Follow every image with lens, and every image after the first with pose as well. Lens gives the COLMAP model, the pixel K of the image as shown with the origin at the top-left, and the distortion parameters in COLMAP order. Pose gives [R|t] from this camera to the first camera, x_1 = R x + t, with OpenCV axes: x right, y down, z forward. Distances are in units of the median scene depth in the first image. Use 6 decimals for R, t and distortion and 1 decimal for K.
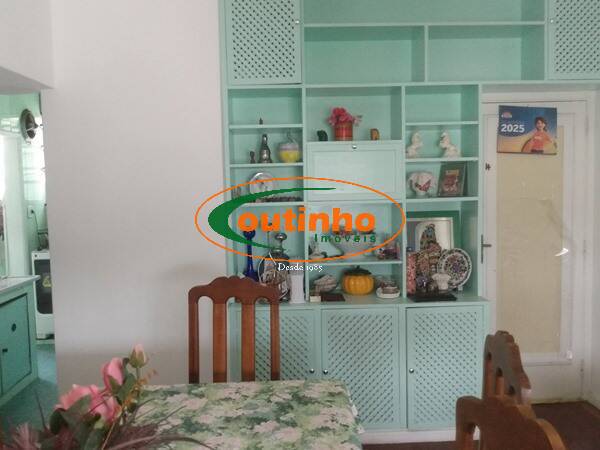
lens RADIAL K [[555.0, 0, 300.0], [0, 555.0, 225.0], [0, 0, 1]] dist [0.106111, -0.246943]
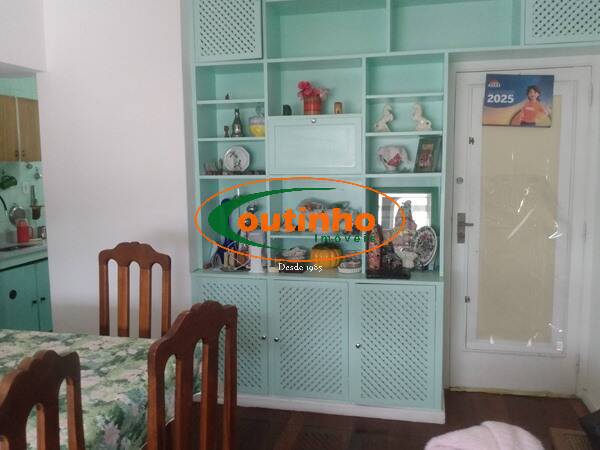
lens RADIAL K [[555.0, 0, 300.0], [0, 555.0, 225.0], [0, 0, 1]] dist [0.106111, -0.246943]
pose [[0.966969, 0.038252, -0.252008, 0.311563], [-0.025685, 0.998266, 0.052973, -0.005528], [0.253598, -0.044750, 0.966274, 0.015148]]
